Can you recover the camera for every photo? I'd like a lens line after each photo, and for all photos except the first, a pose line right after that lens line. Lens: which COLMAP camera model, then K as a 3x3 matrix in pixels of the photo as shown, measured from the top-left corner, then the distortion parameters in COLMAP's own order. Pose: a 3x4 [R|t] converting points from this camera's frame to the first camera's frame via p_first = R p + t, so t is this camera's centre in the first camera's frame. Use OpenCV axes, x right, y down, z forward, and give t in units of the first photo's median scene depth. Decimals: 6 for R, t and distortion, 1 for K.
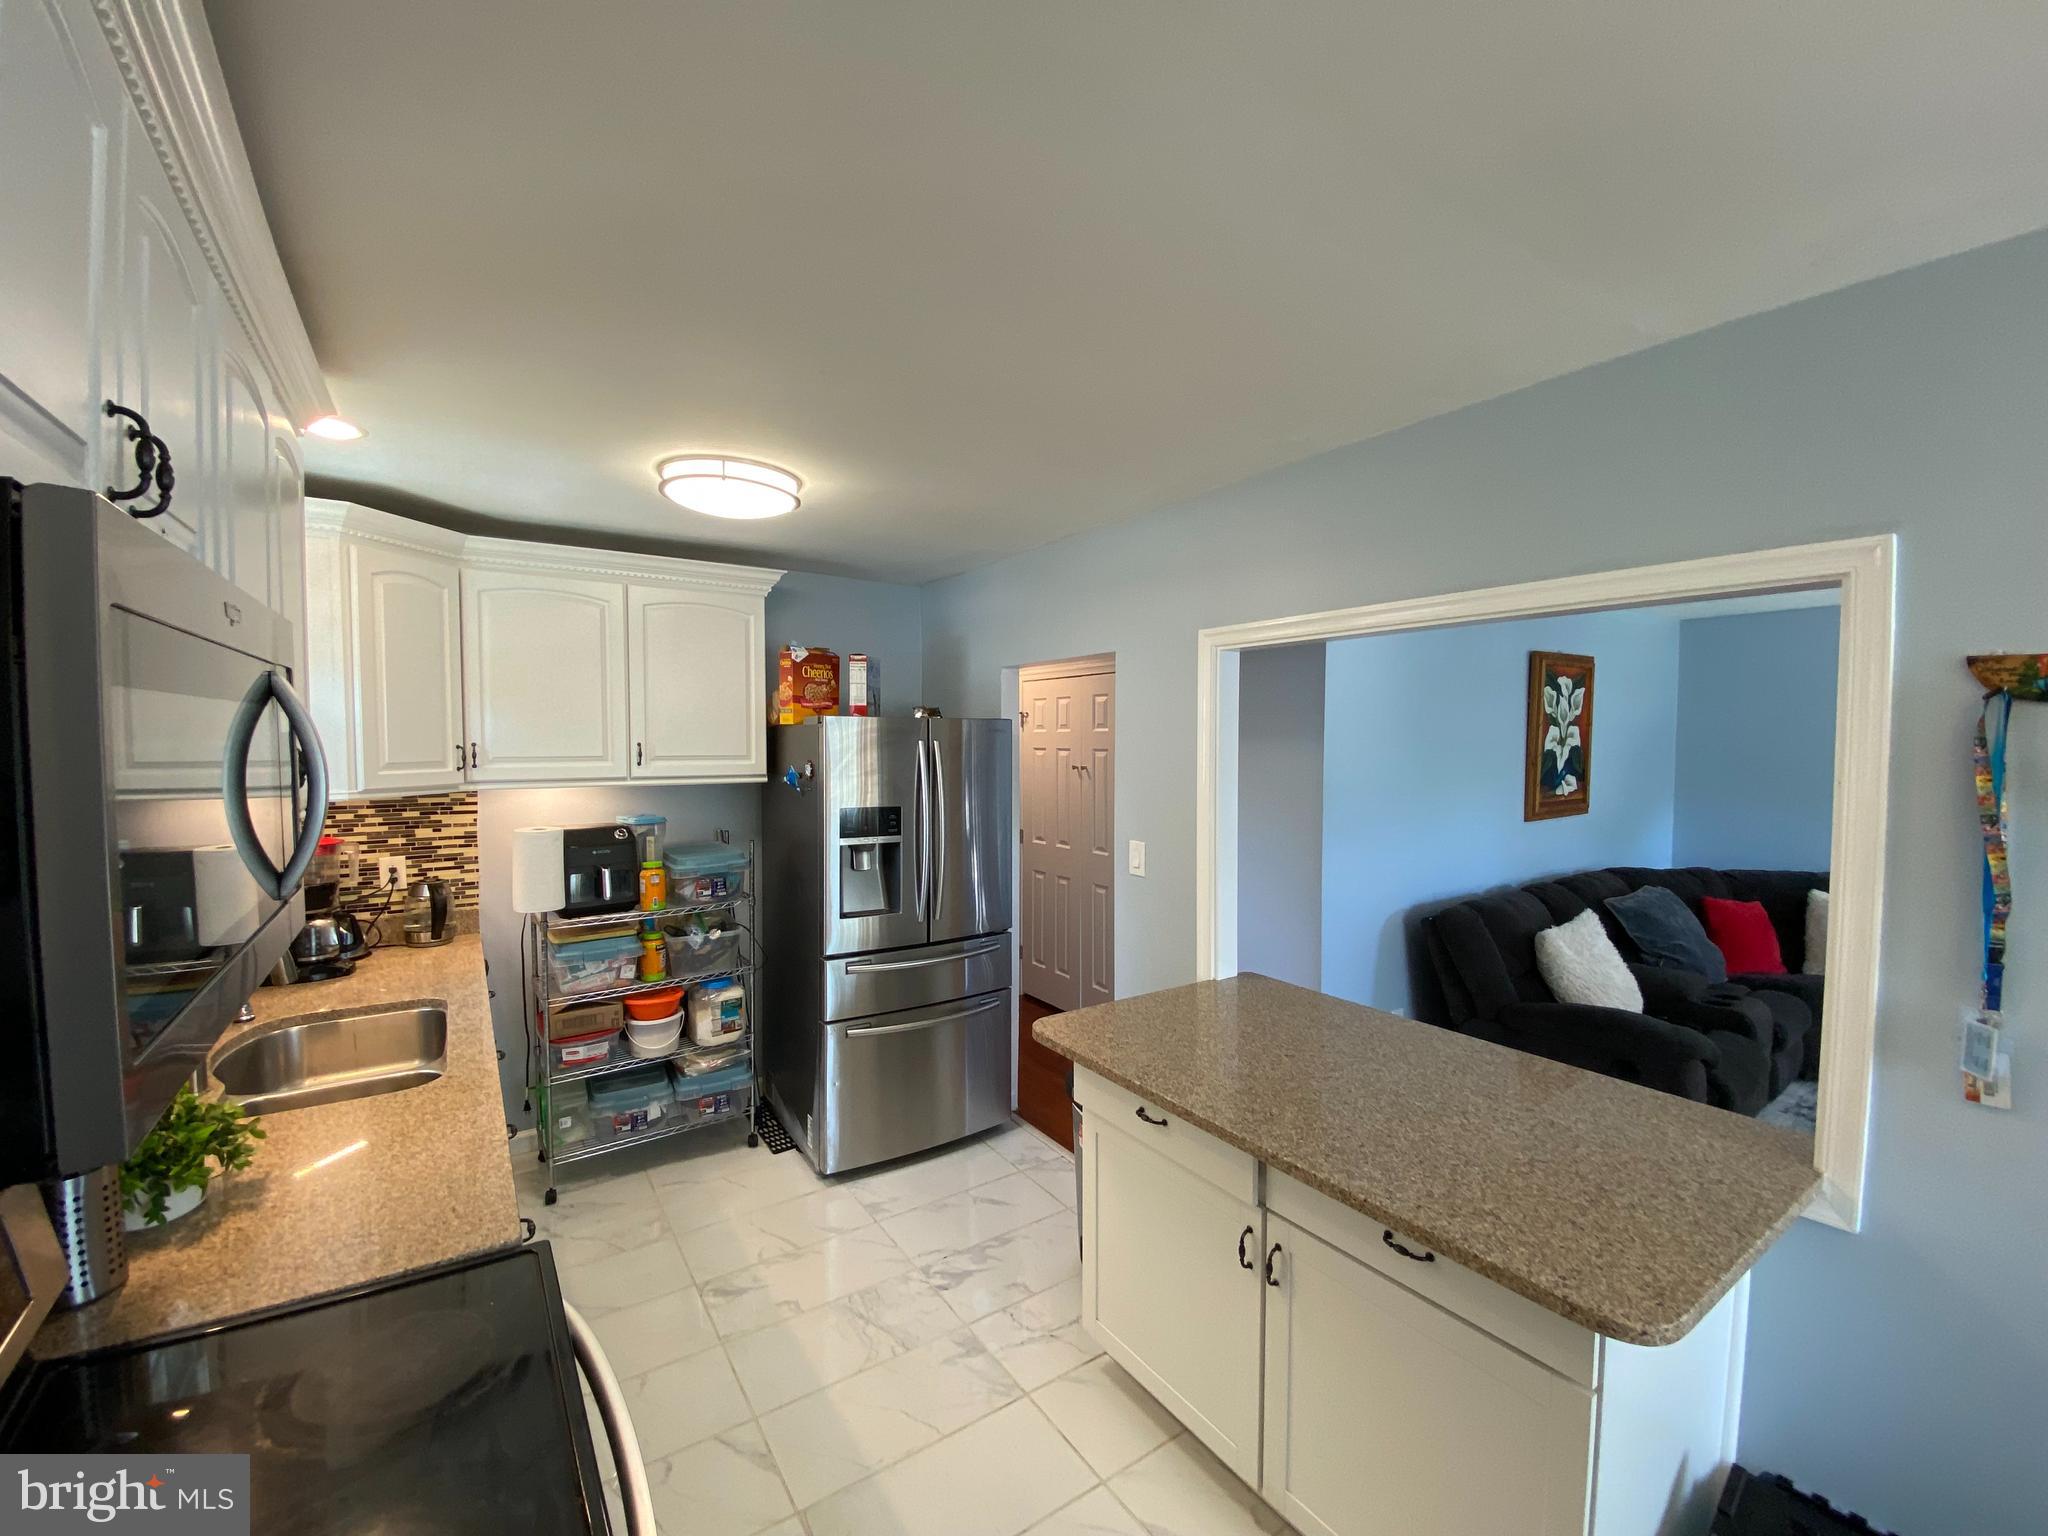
lens RADIAL K [[826.1, 0, 1018.3], [0, 826.1, 773.3], [0, 0, 1]] dist [0.020295, -0.017959]
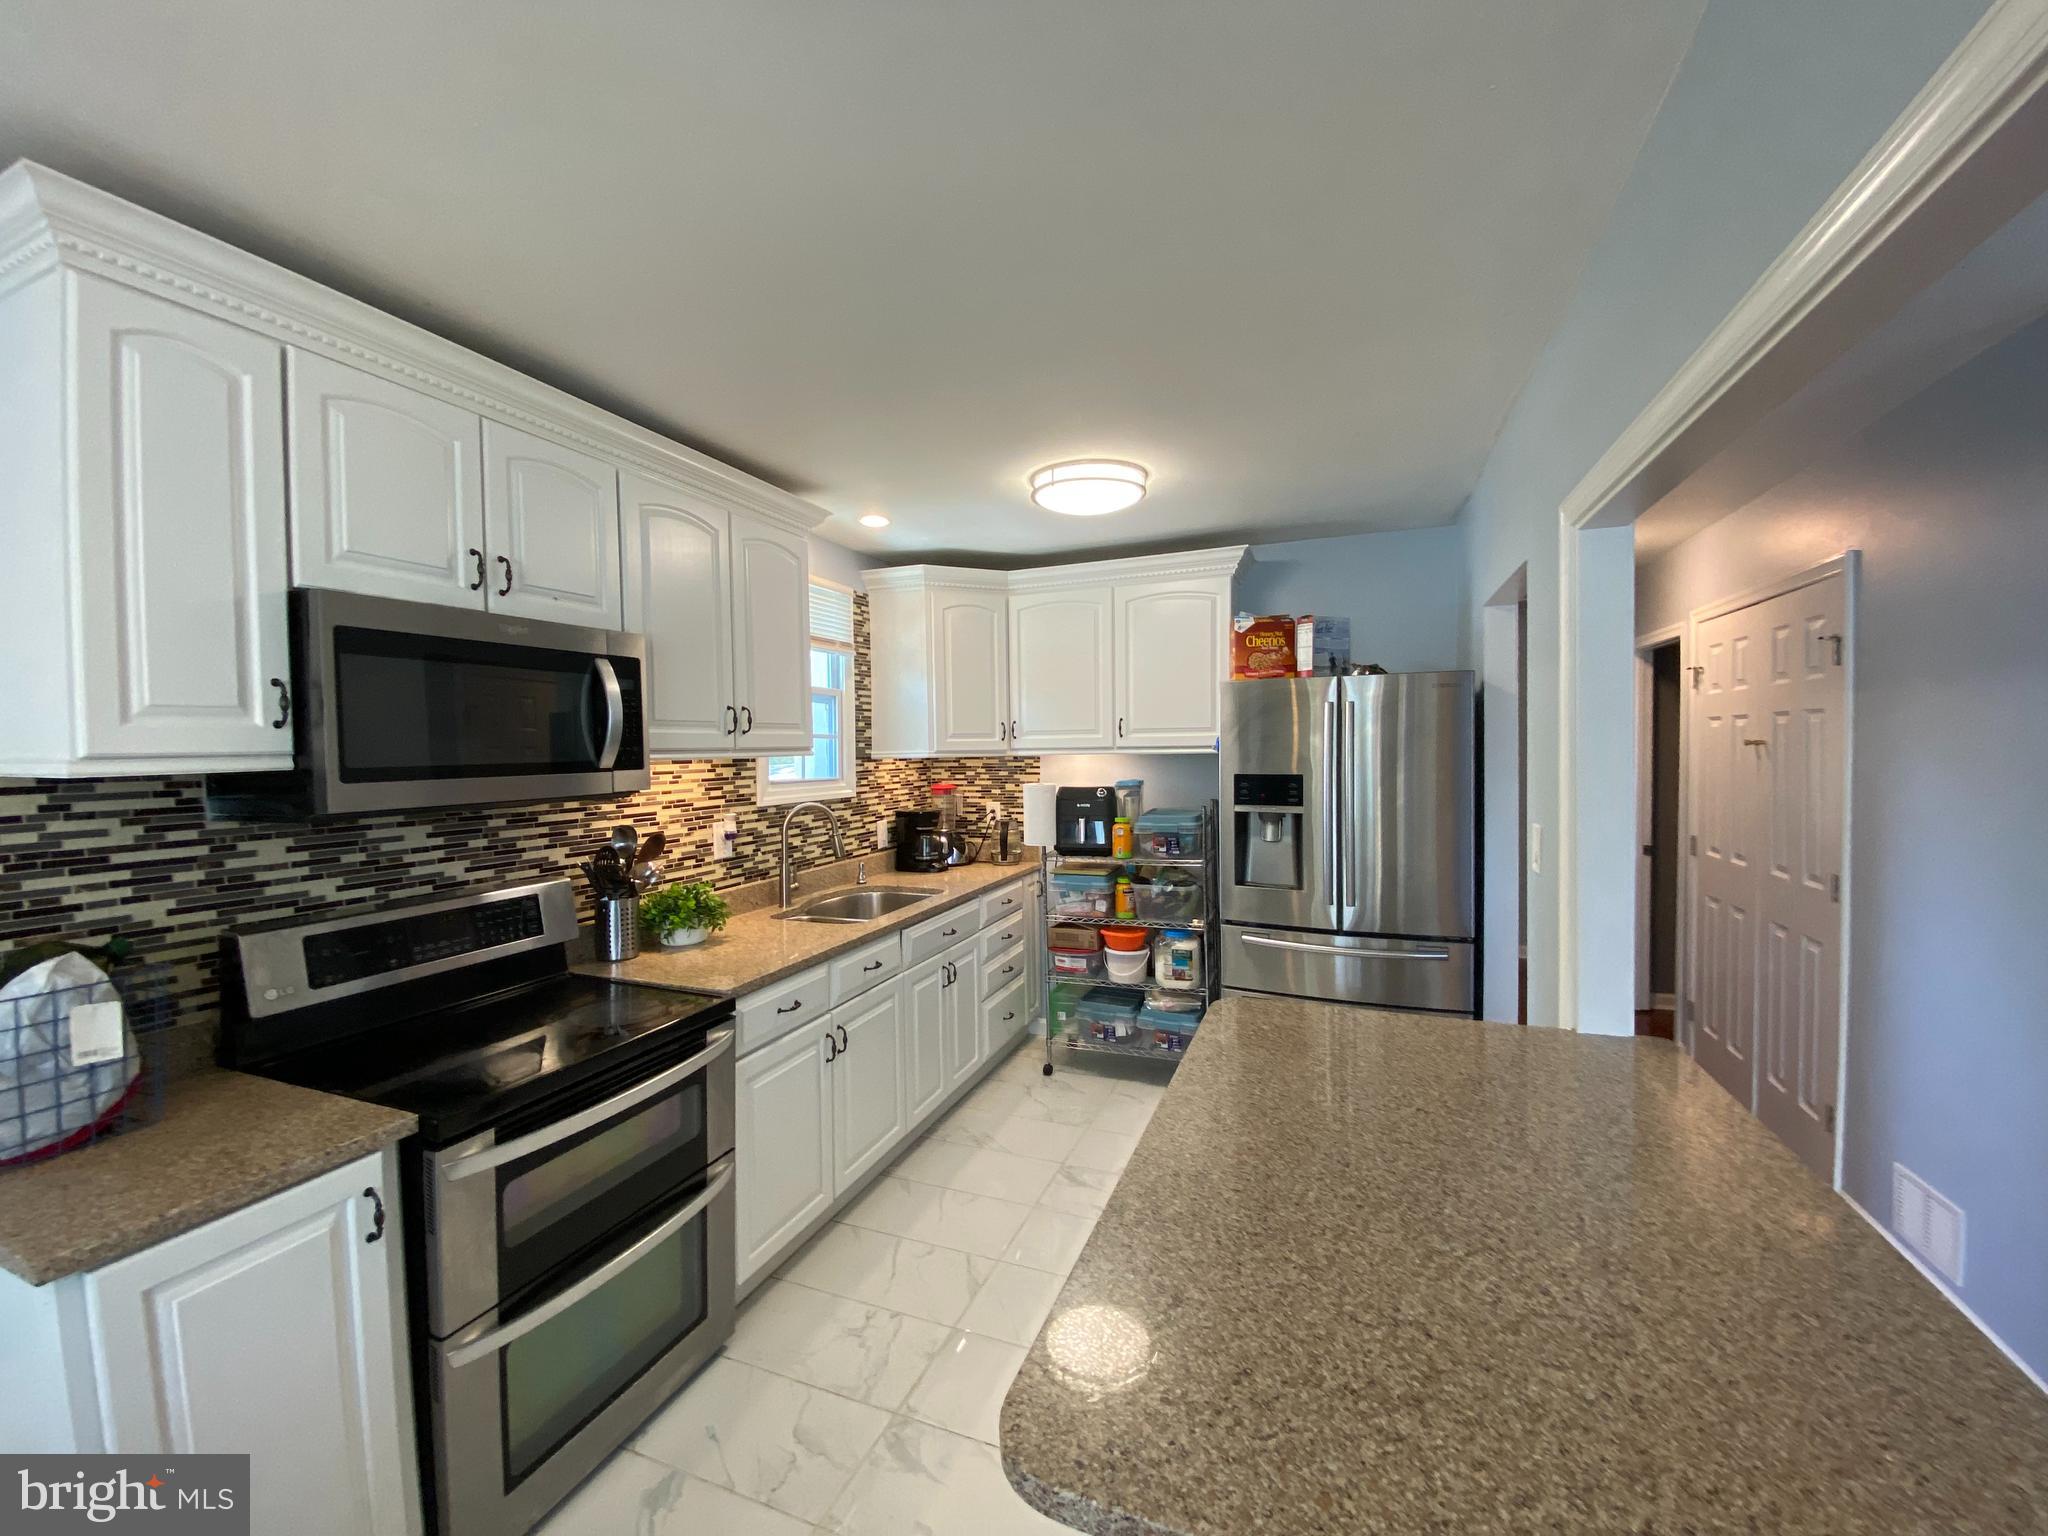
lens RADIAL K [[826.1, 0, 1018.3], [0, 826.1, 773.3], [0, 0, 1]] dist [0.020295, -0.017959]
pose [[0.553298, 0.011489, -0.832904, 0.460553], [-0.022037, 0.999757, -0.000849, 0.048544], [0.832692, 0.018825, 0.553417, 0.225518]]
